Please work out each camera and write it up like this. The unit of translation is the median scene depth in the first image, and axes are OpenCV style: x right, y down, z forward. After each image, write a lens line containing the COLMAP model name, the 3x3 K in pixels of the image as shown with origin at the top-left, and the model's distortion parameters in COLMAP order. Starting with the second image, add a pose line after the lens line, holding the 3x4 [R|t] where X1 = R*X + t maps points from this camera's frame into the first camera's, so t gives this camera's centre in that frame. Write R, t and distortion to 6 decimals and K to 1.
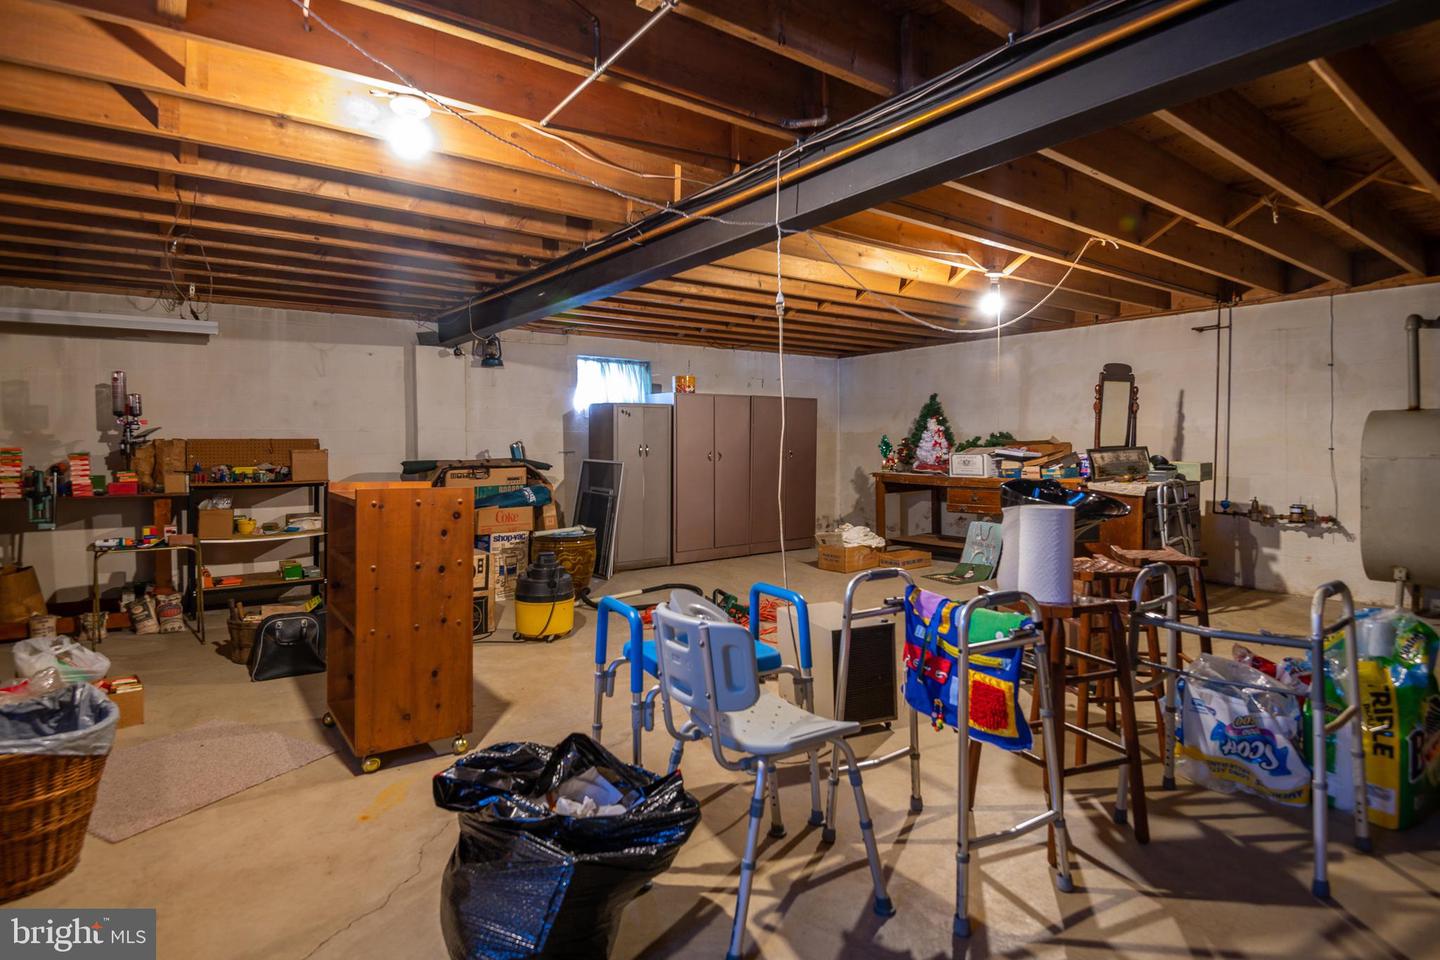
lens RADIAL K [[731.1, 0, 716.6], [0, 731.1, 468.6], [0, 0, 1]] dist [0.001504, -0.025510]
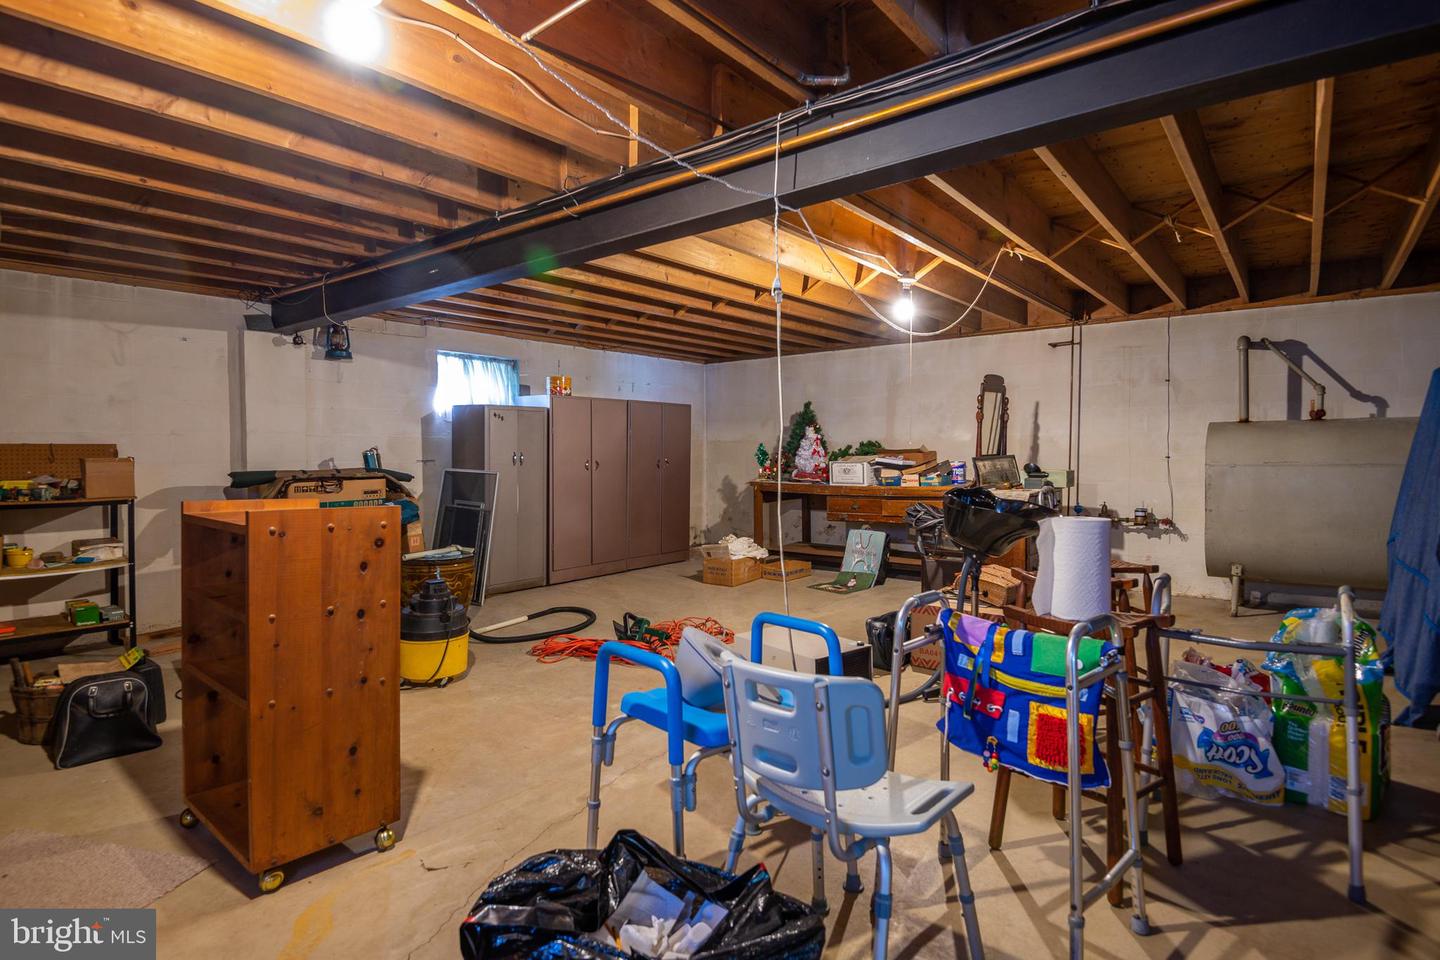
lens RADIAL K [[745.3, 0, 720.0], [0, 745.3, 480.0], [0, 0, 1]] dist [-0.006255, -0.021362]
pose [[0.973146, -0.006447, 0.230099, -0.106754], [0.005646, 0.999975, 0.004140, -0.001881], [-0.230120, -0.002730, 0.973158, 0.089130]]
